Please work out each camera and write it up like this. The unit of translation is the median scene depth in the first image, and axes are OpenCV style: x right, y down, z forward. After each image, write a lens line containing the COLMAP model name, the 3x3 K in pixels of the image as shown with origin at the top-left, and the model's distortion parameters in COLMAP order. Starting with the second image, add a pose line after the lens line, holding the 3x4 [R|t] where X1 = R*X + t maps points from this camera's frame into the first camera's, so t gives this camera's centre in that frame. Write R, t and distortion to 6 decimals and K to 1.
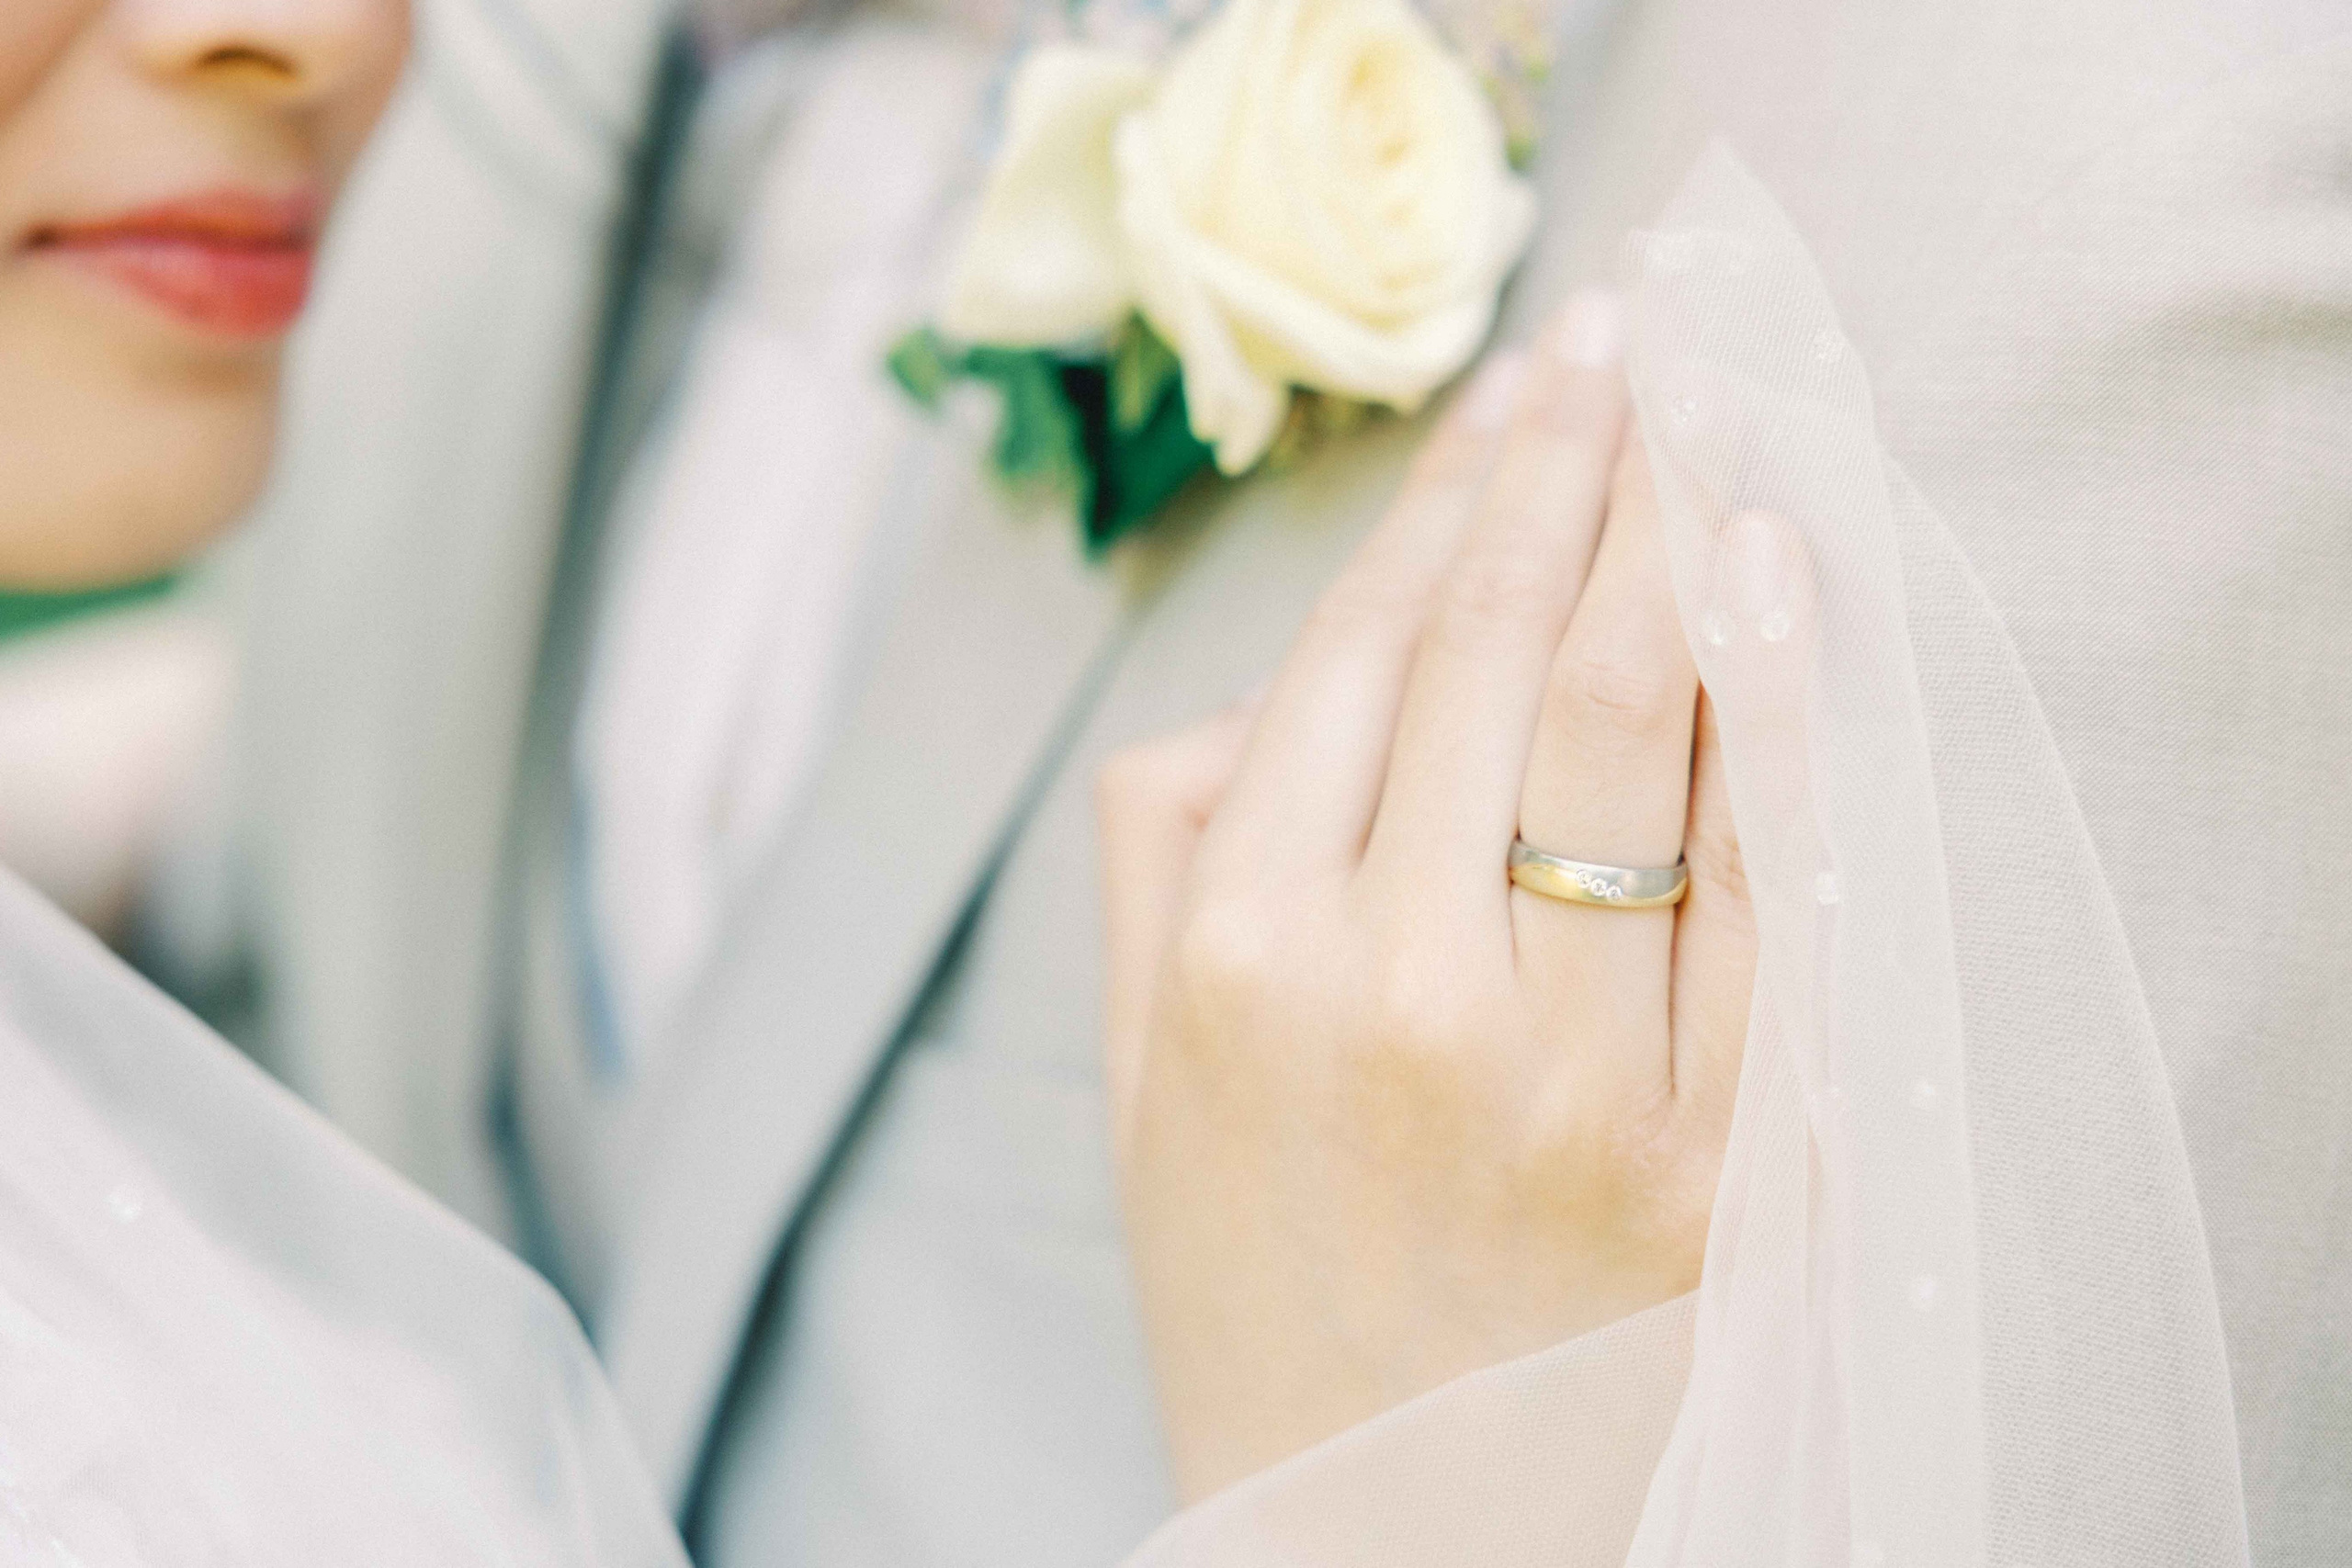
lens RADIAL K [[4621.2, 0, 1176.0], [0, 4621.2, 784.0], [0, 0, 1]] dist [-0.025575, 0.159057]
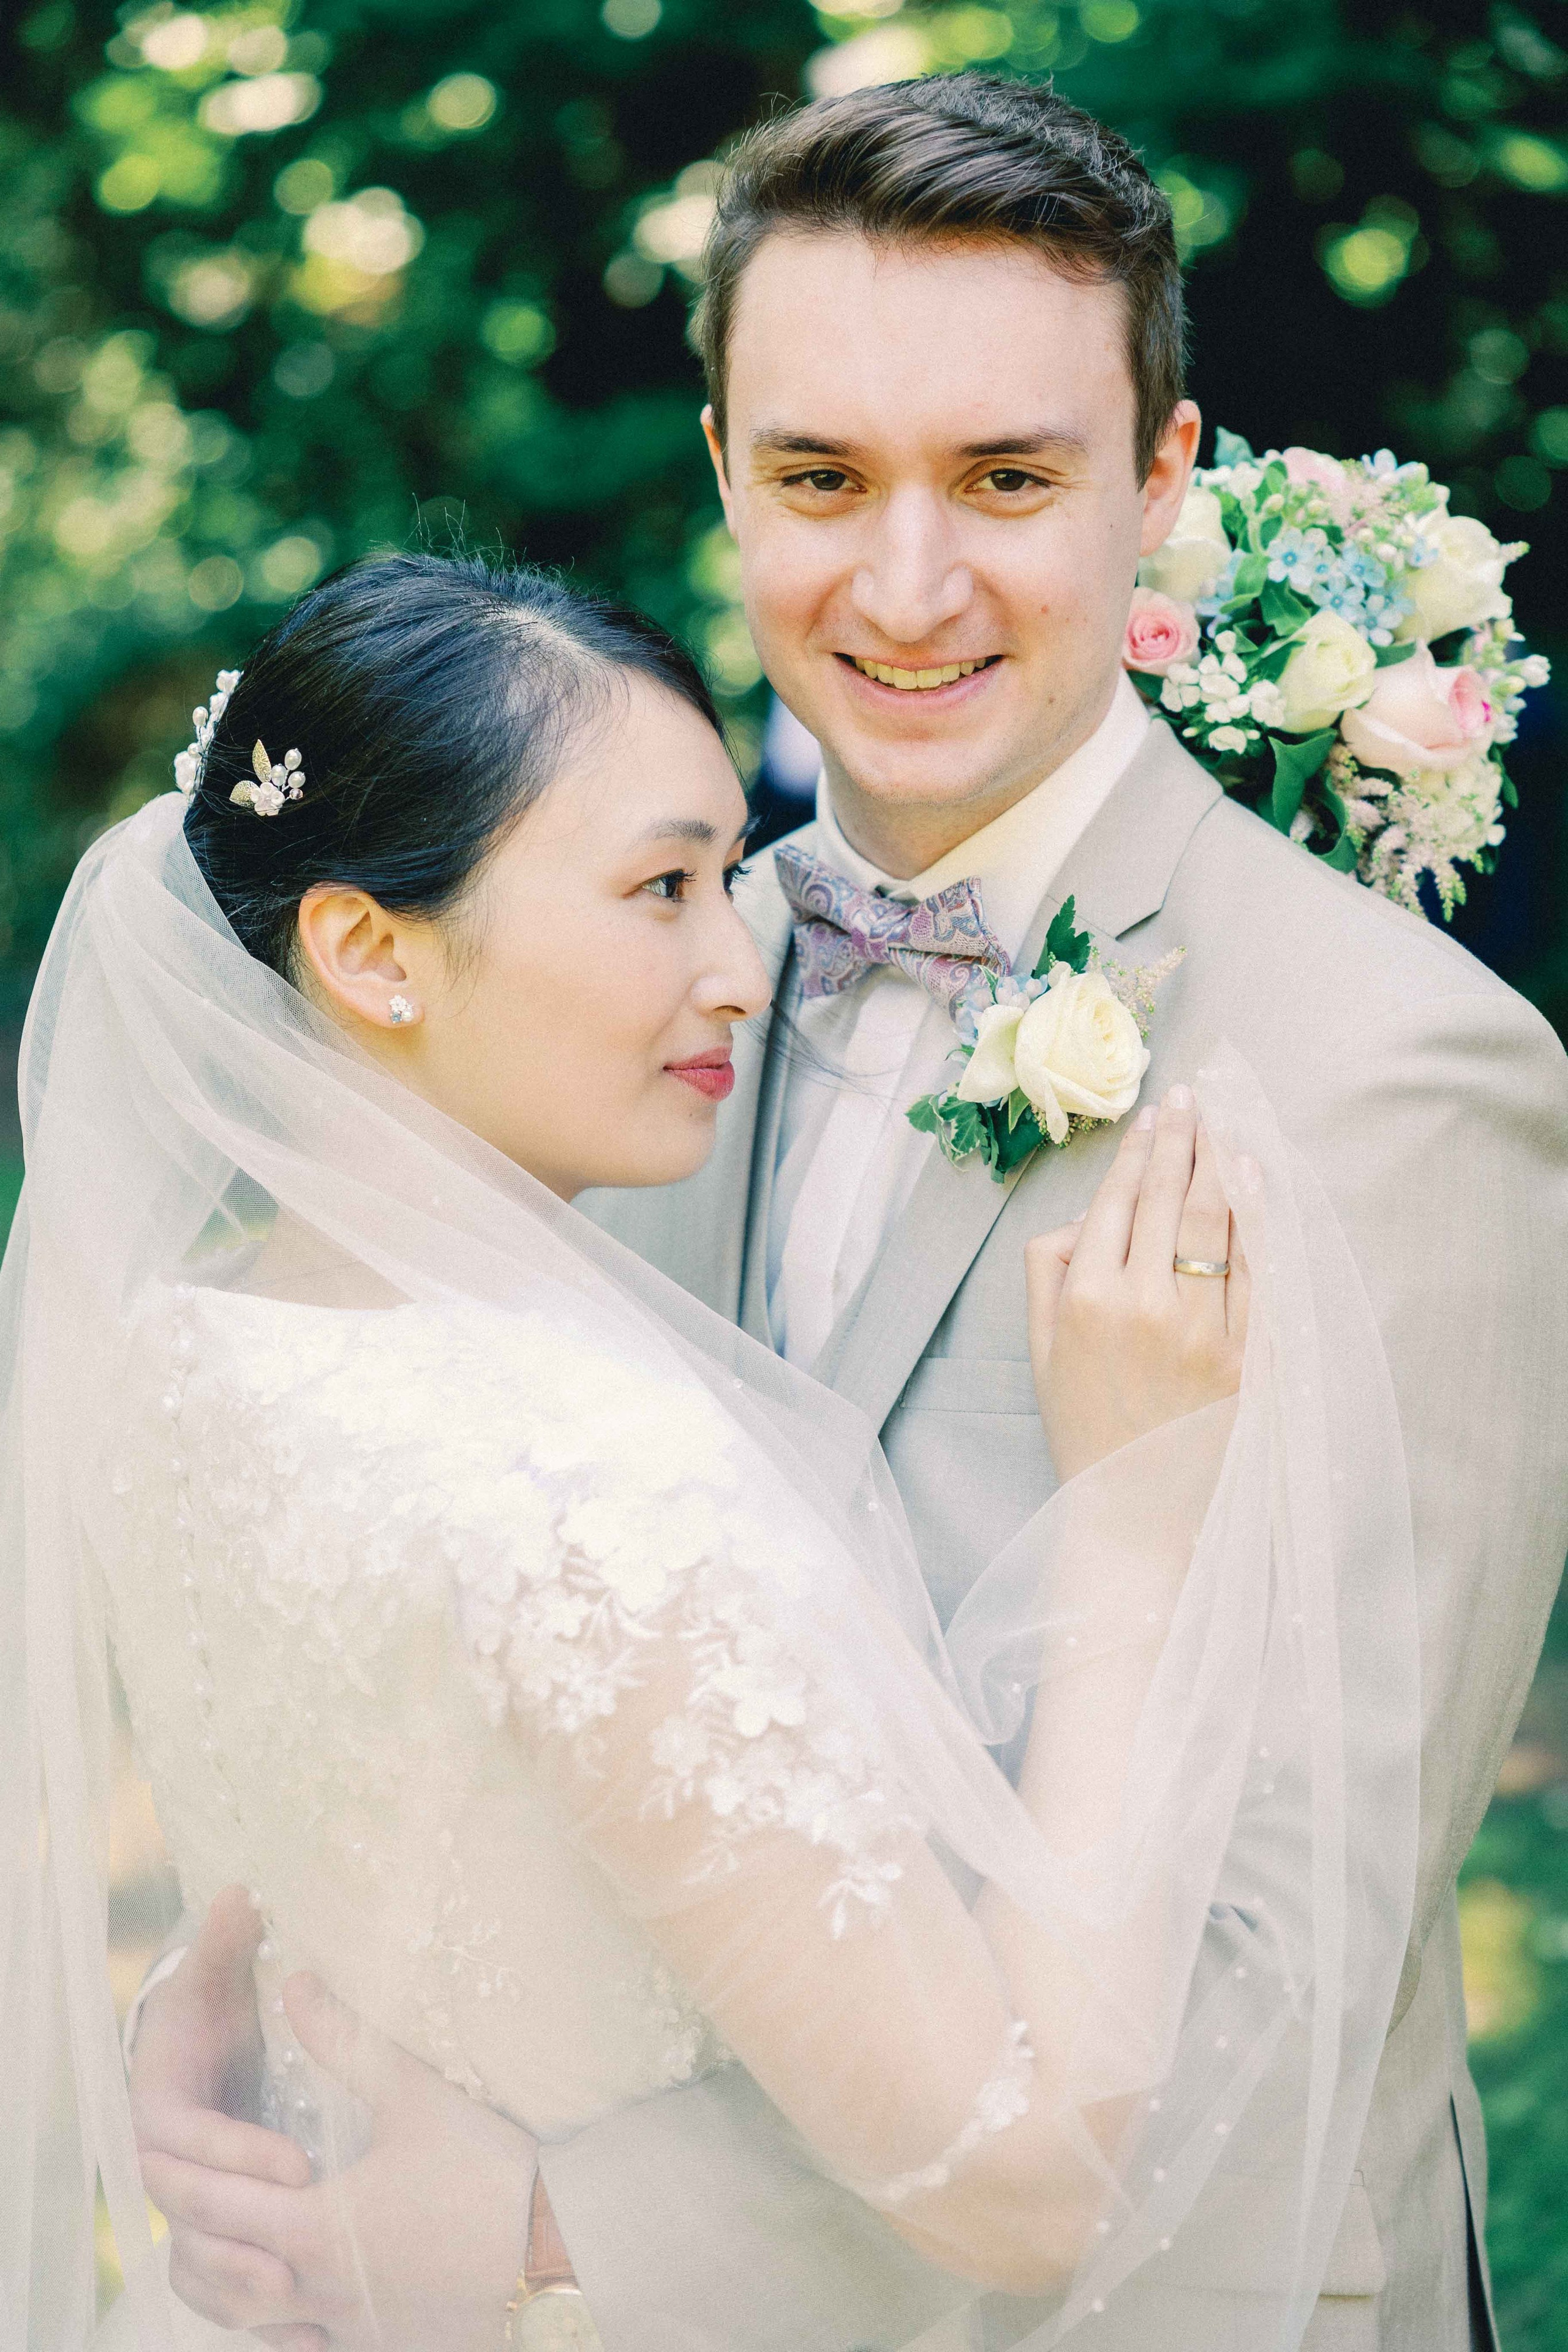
lens RADIAL K [[4621.7, 0, 784.0], [0, 4621.7, 1176.0], [0, 0, 1]] dist [-0.025575, 0.159057]
pose [[0.990738, -0.012072, 0.135250, -0.623865], [0.022000, 0.997151, -0.072153, 0.180059], [-0.133994, 0.074460, 0.988181, -2.120993]]
